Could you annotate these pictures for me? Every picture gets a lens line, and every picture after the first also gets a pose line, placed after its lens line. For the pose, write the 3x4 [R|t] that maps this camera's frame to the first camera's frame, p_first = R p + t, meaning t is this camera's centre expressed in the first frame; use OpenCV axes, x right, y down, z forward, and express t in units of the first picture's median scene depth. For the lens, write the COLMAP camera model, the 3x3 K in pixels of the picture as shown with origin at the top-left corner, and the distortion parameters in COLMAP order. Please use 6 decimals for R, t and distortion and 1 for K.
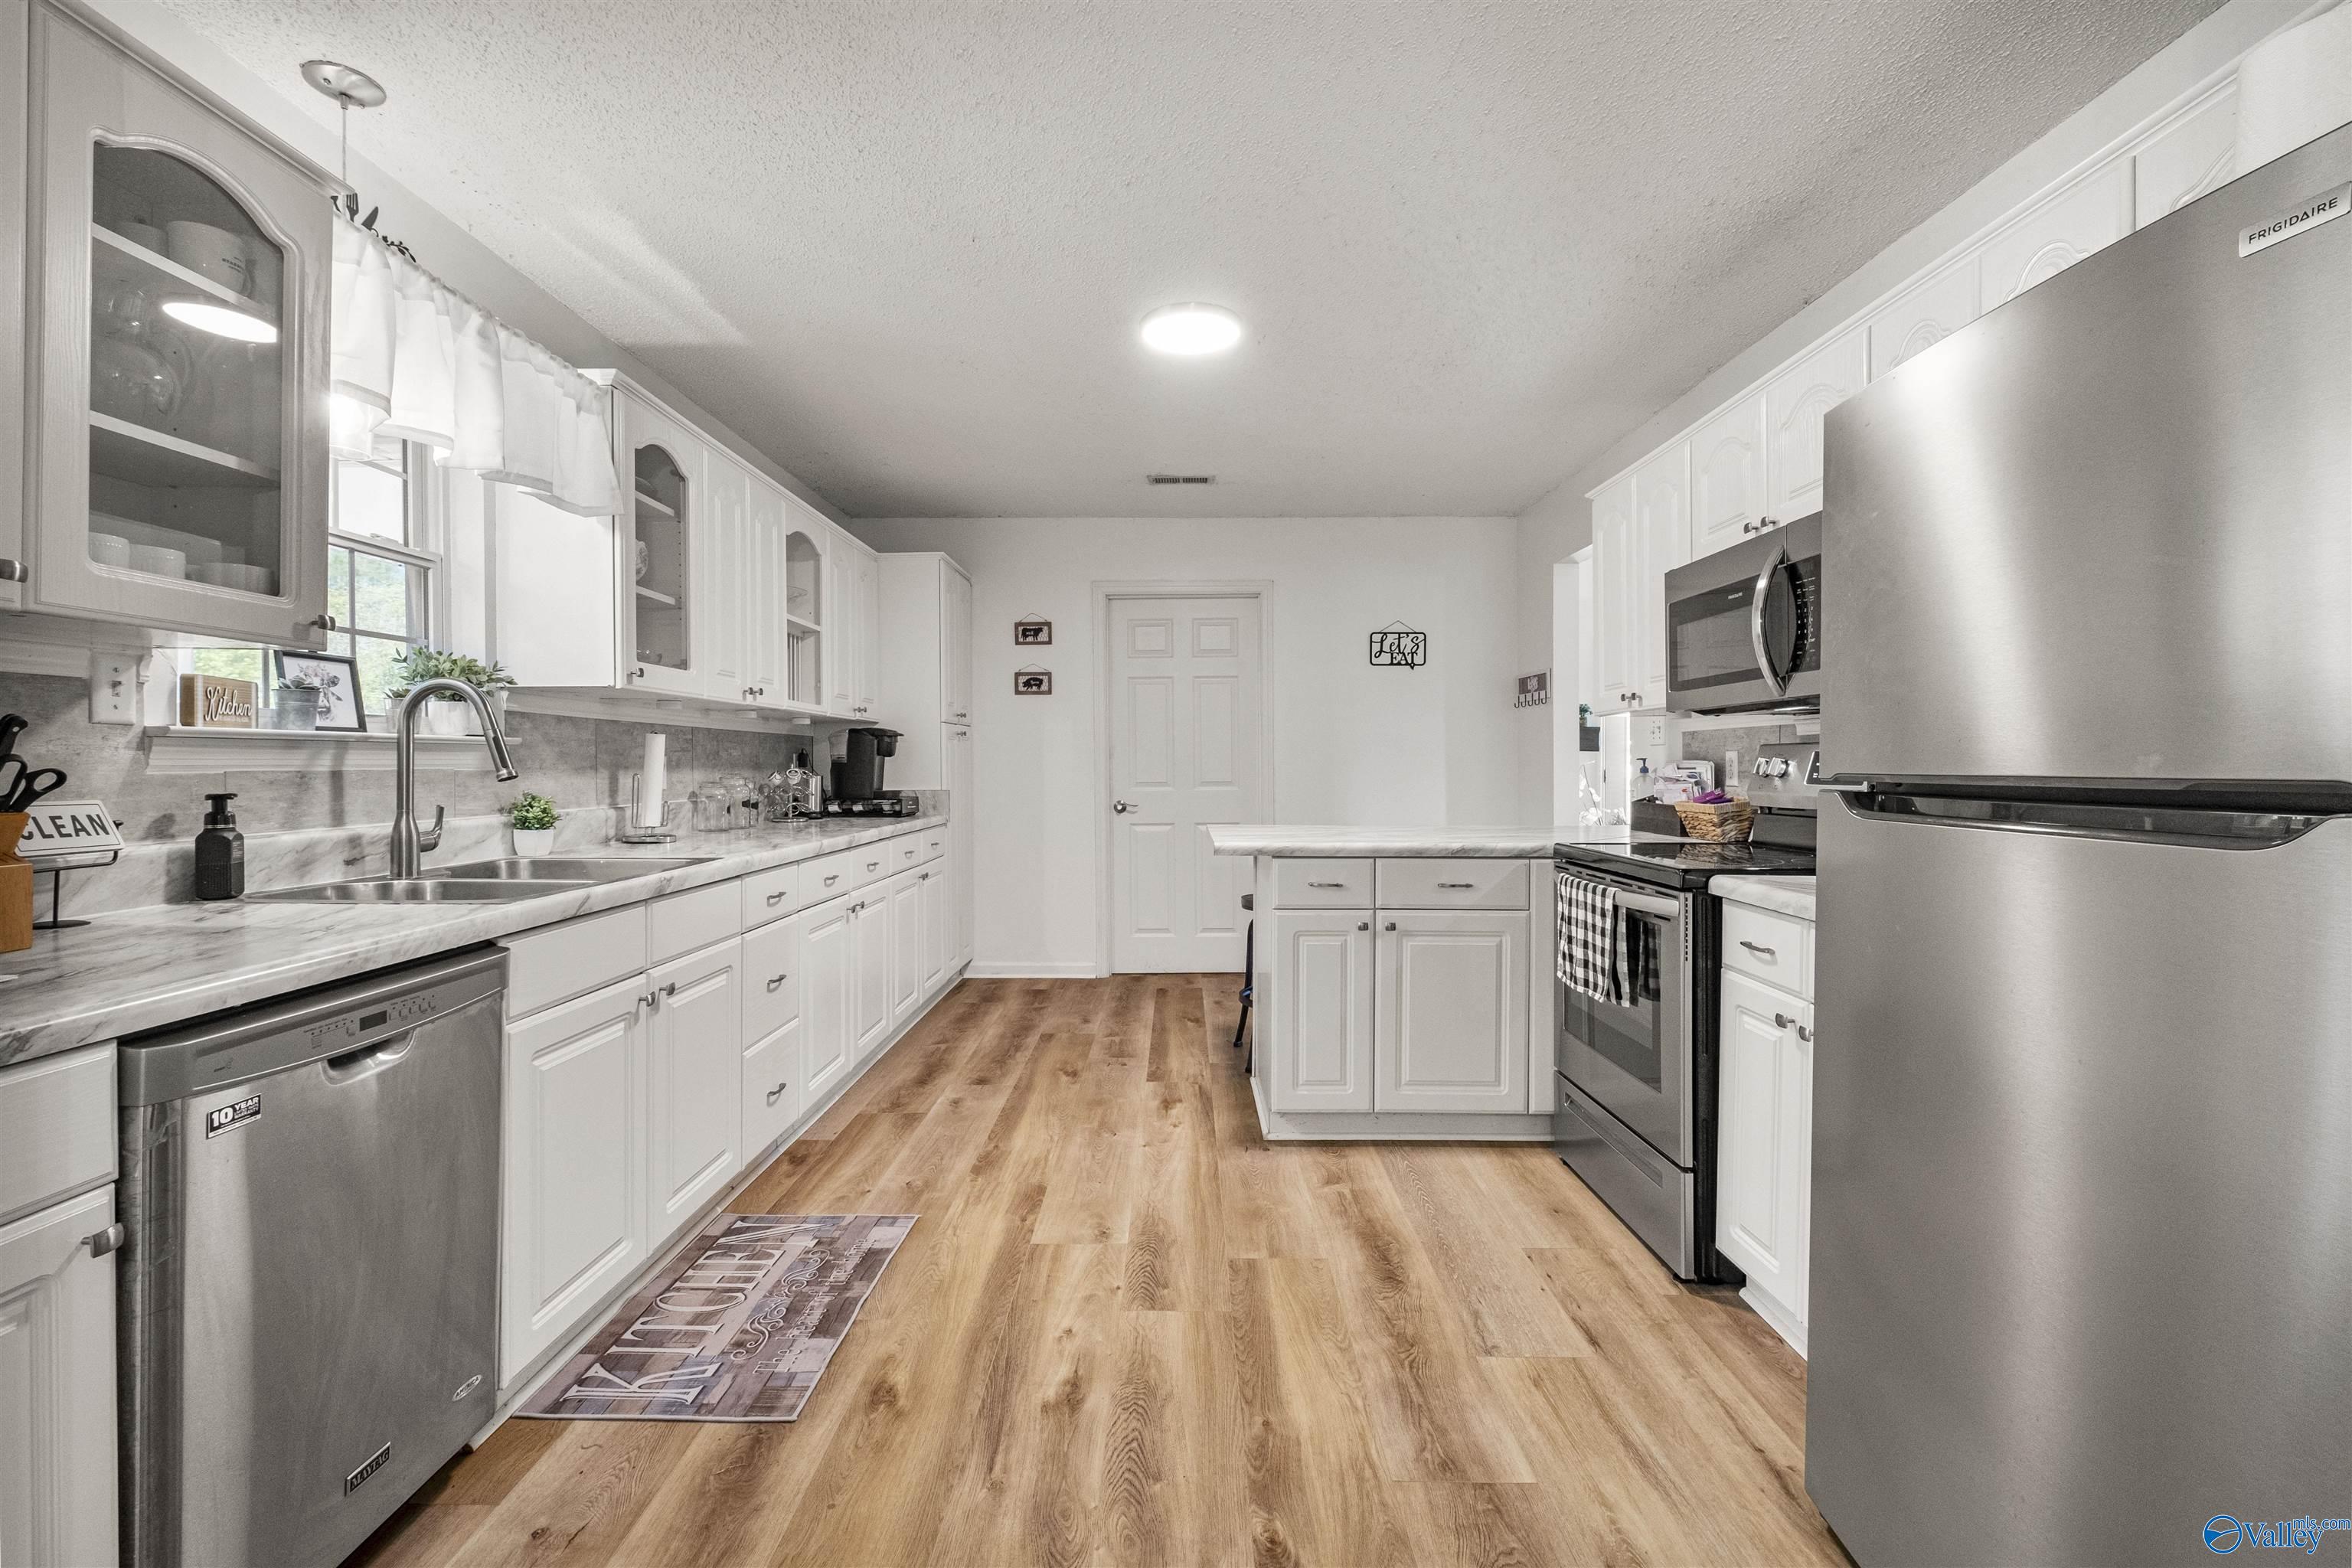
lens RADIAL K [[1019.8, 0, 1177.9], [0, 1019.8, 778.0], [0, 0, 1]] dist [0.011929, -0.011153]
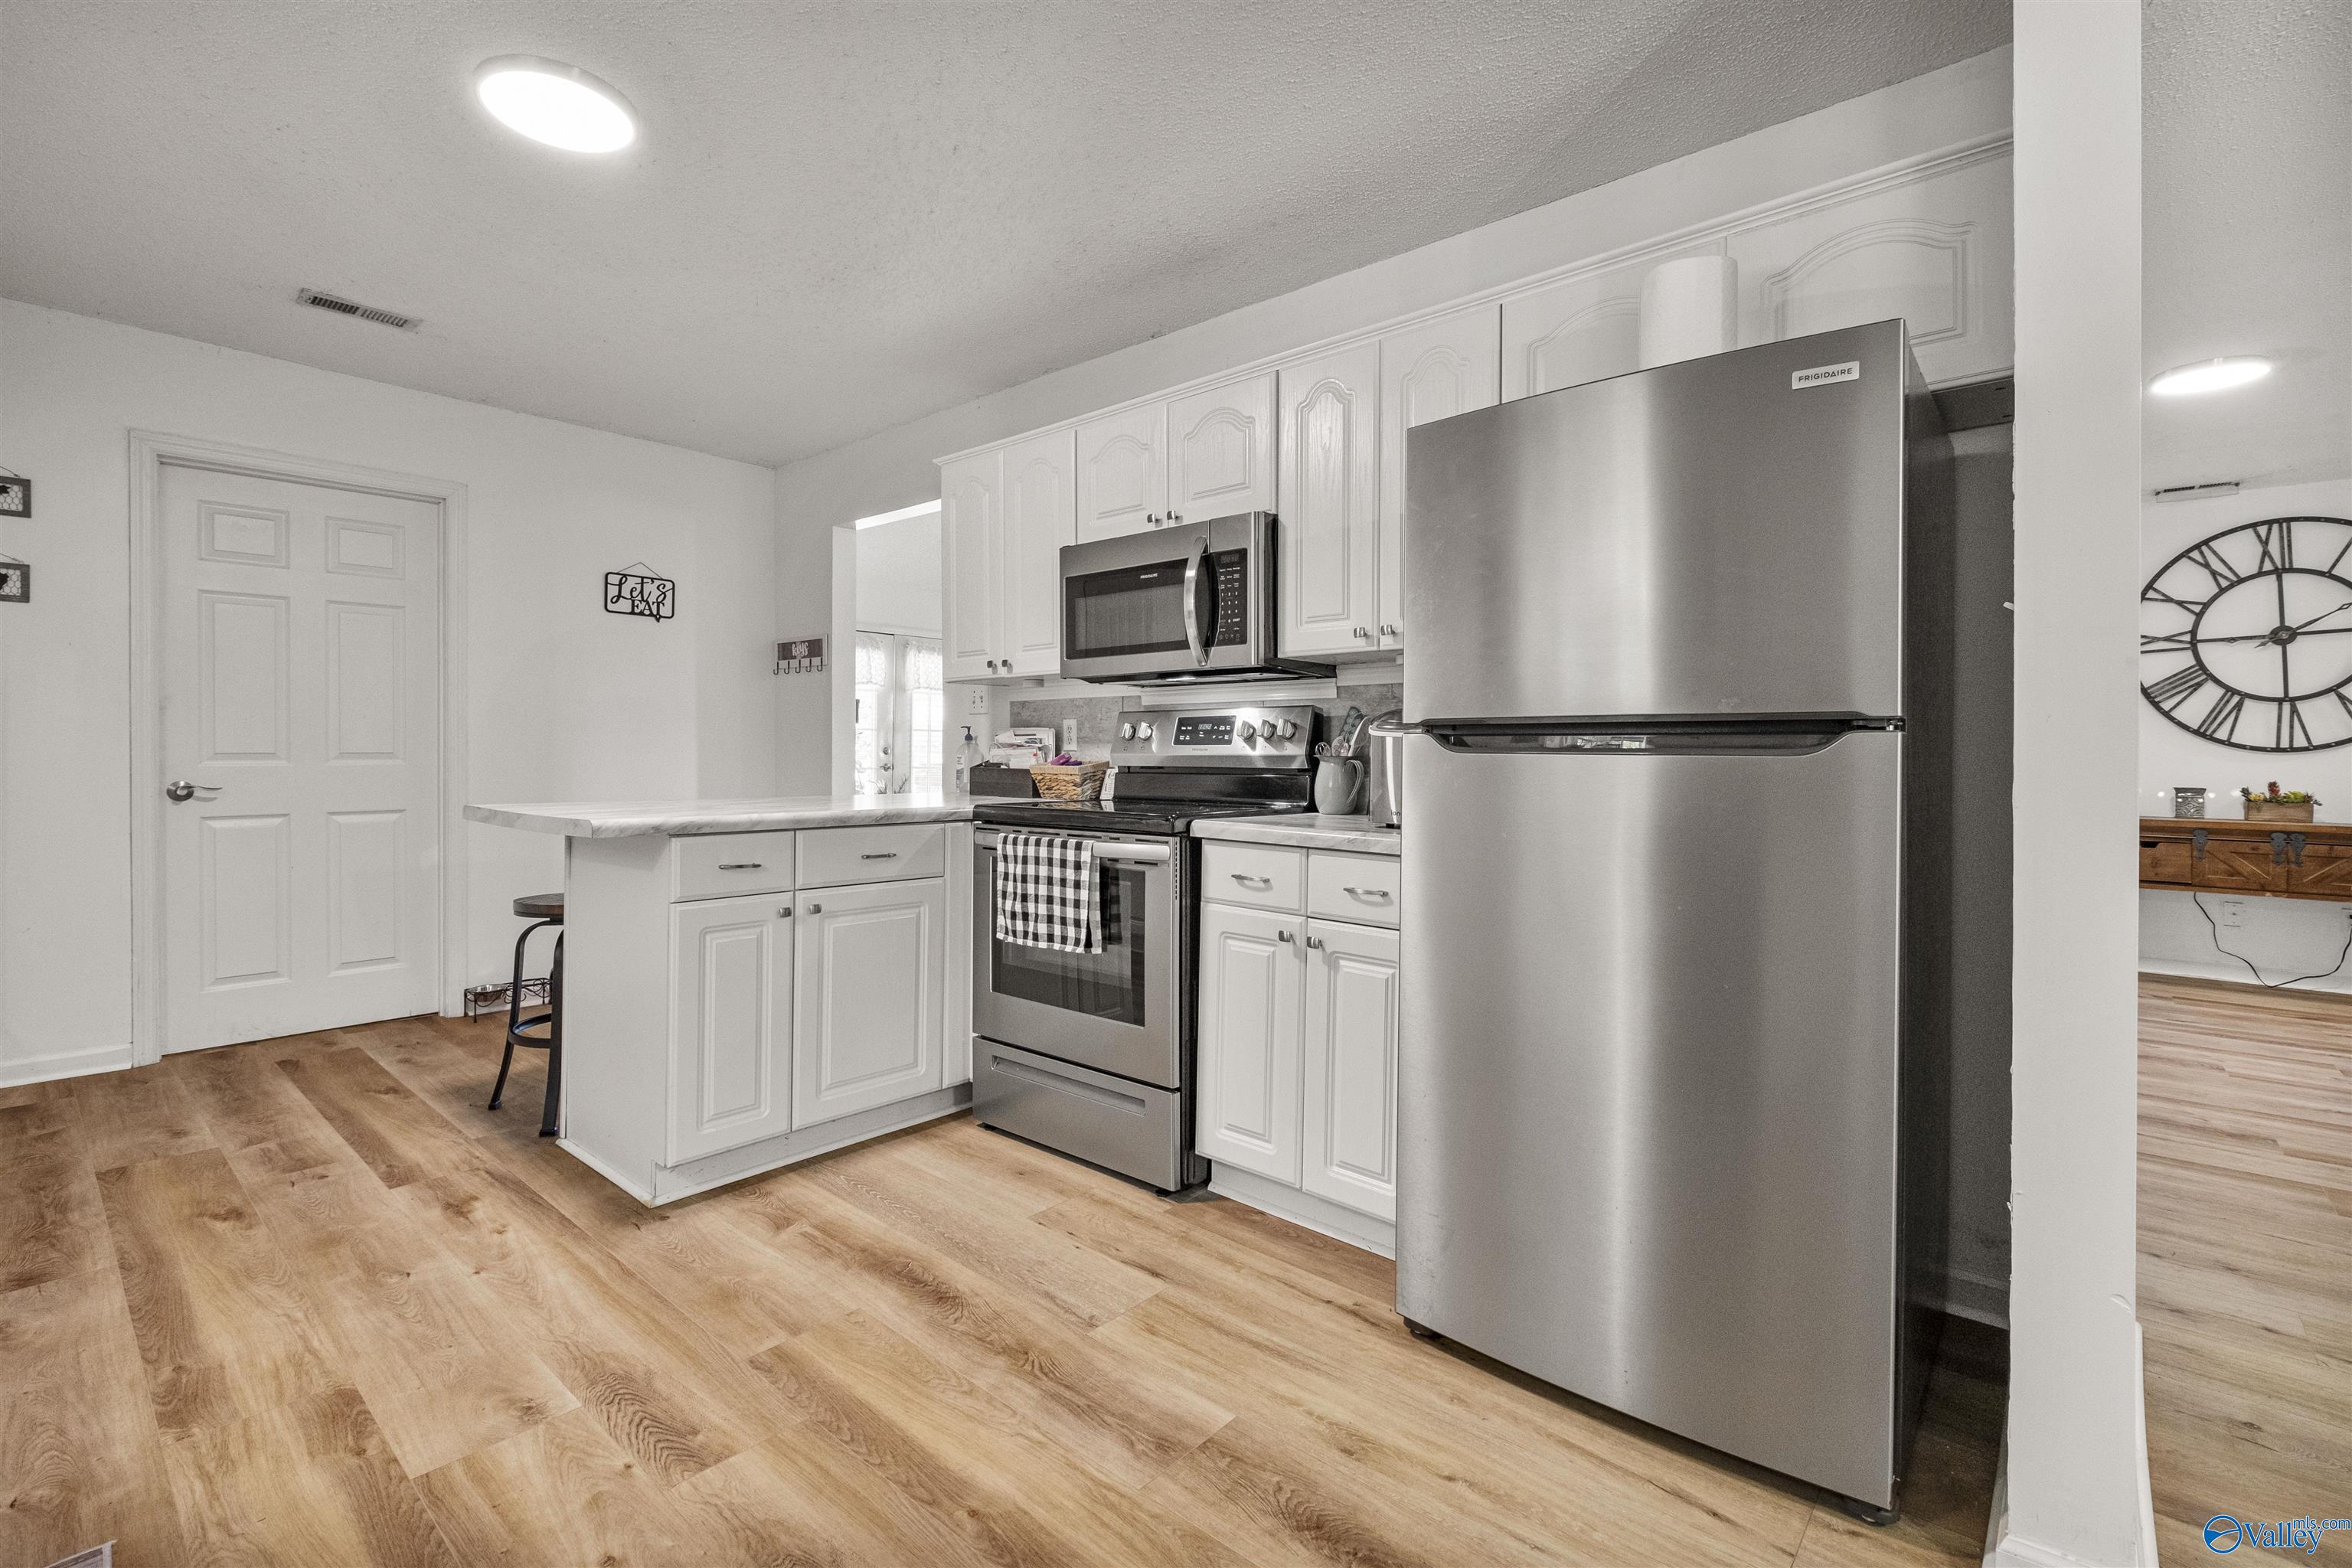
lens RADIAL K [[1033.1, 0, 1168.0], [0, 1033.1, 753.0], [0, 0, 1]] dist [0.012798, -0.008165]
pose [[0.659774, 0.005451, 0.751444, -0.313493], [0.003073, 0.999946, -0.009952, 0.029647], [-0.751458, 0.008875, 0.659722, 0.247845]]
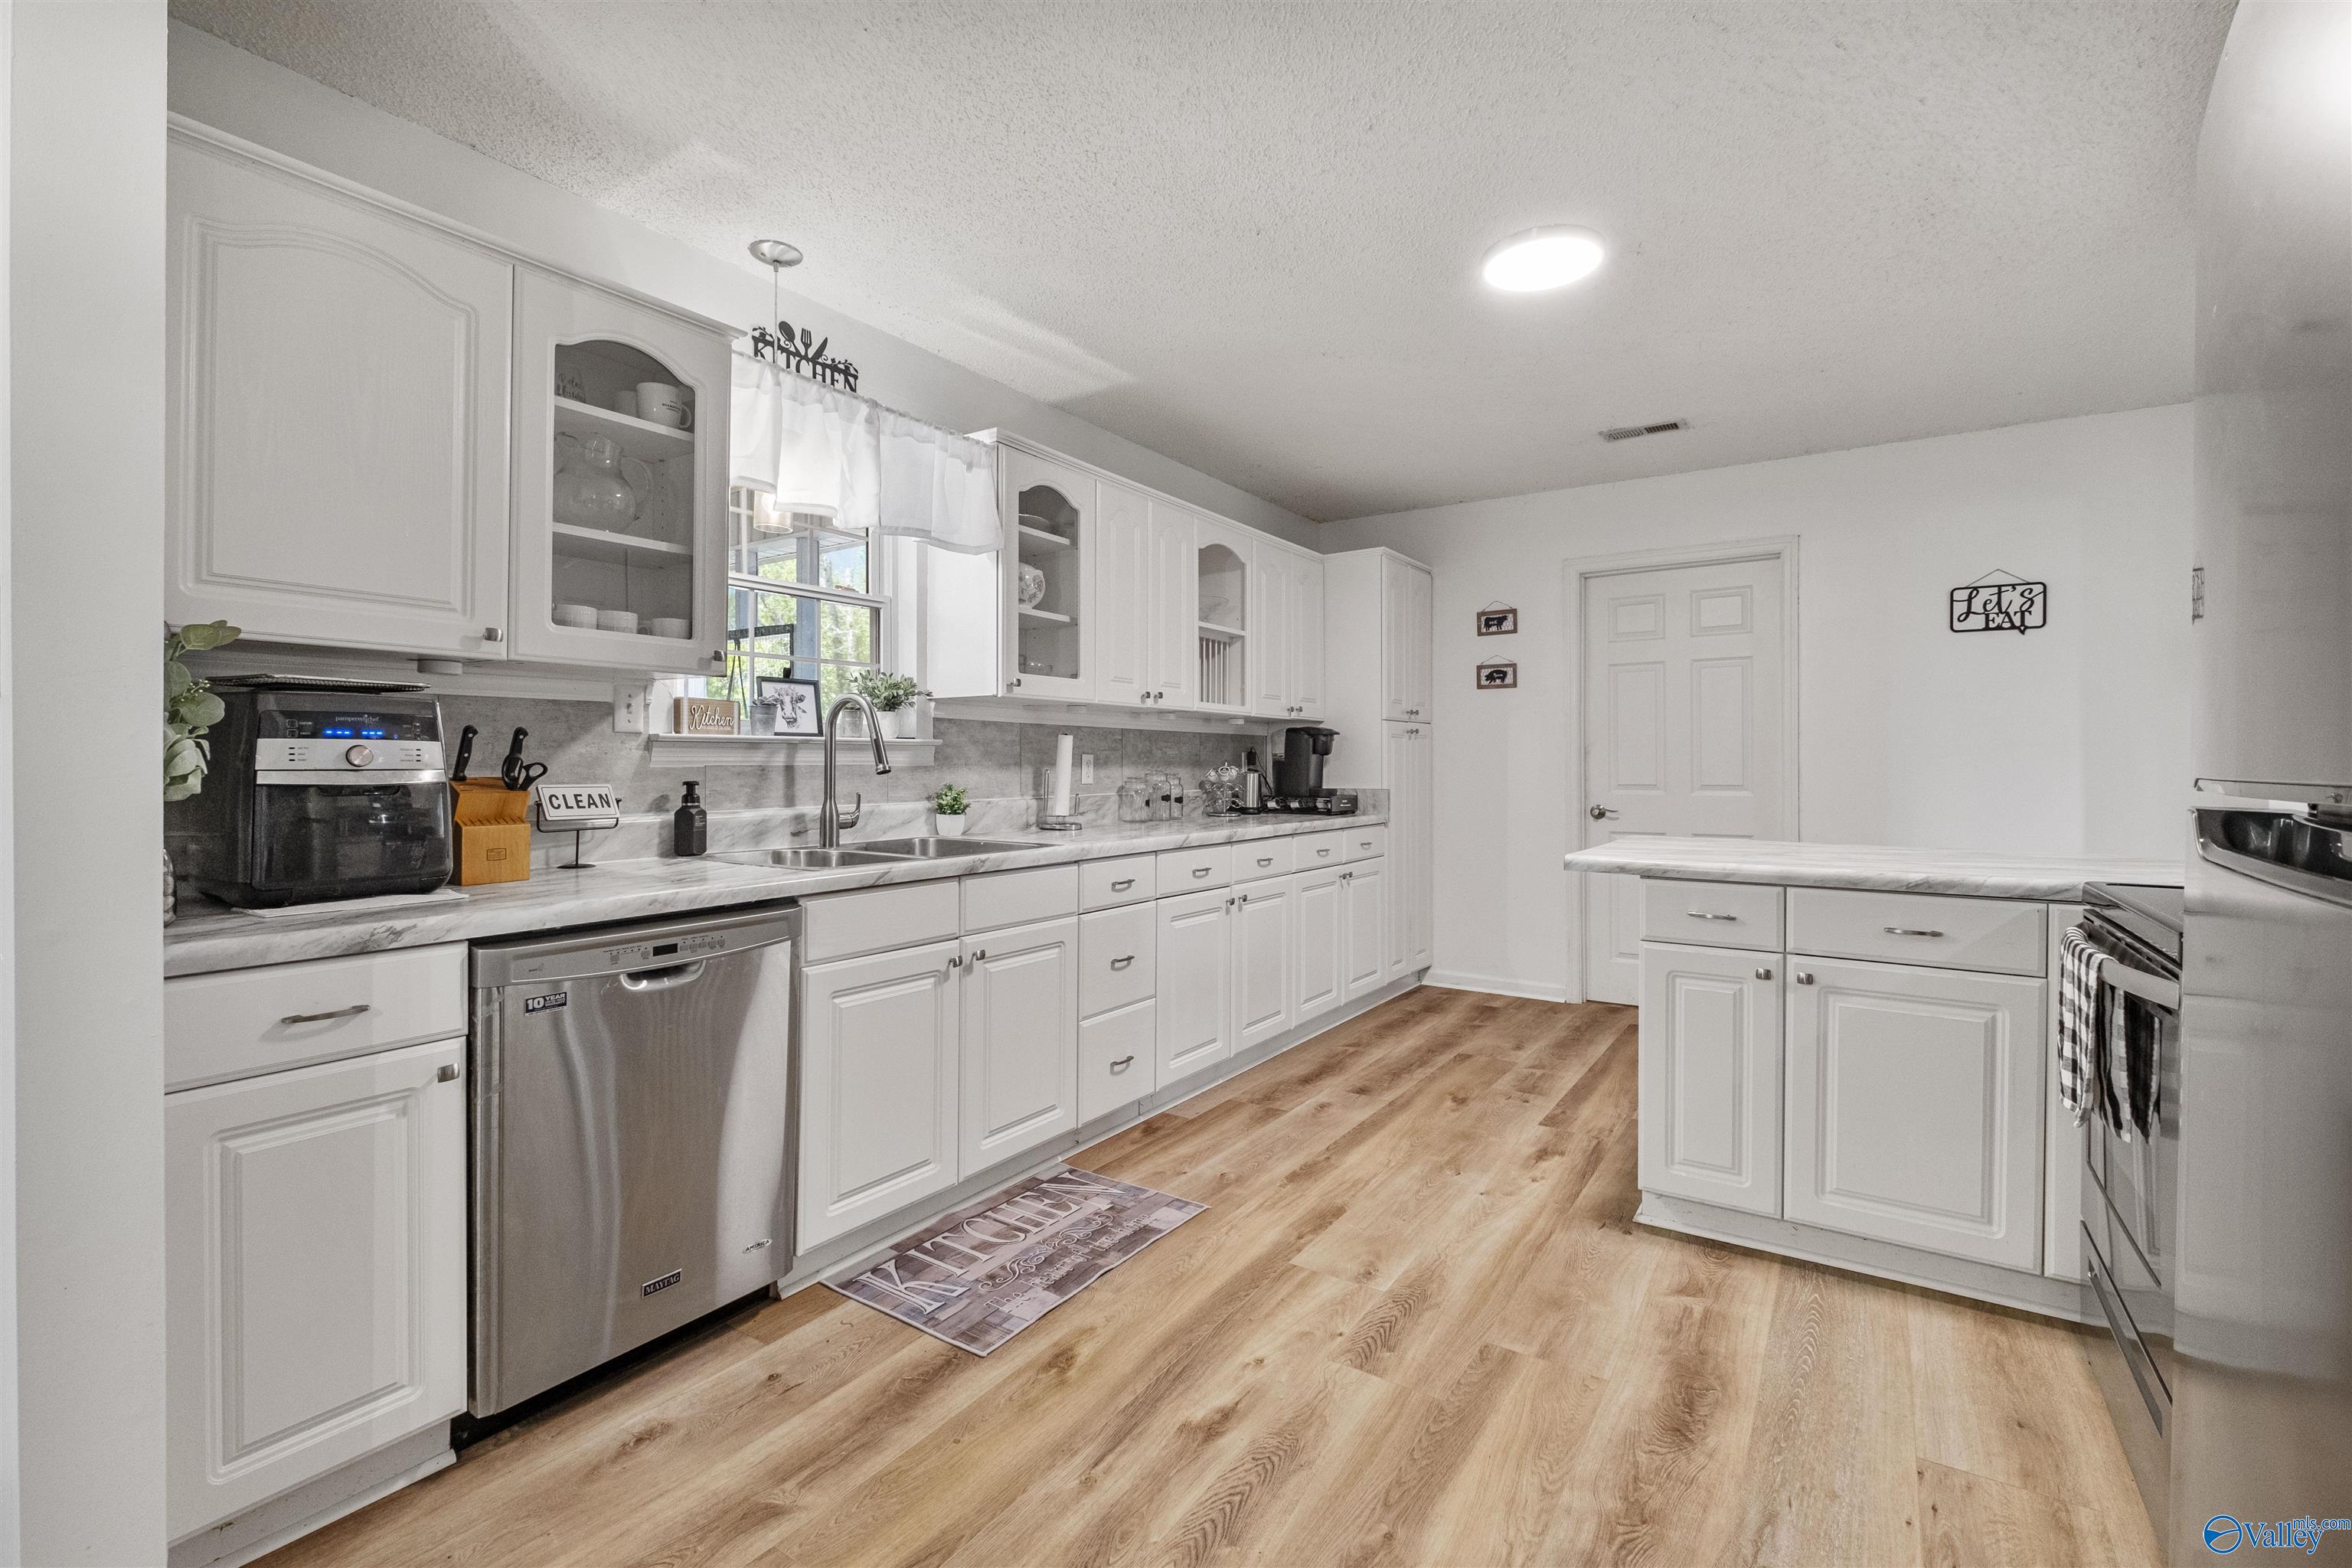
lens RADIAL K [[1029.6, 0, 1181.6], [0, 1029.6, 767.1], [0, 0, 1]] dist [0.011186, -0.009559]
pose [[0.836504, 0.005012, -0.547938, 0.298891], [-0.010503, 0.999921, -0.006889, -0.000902], [0.547860, 0.011518, 0.836490, 0.130719]]
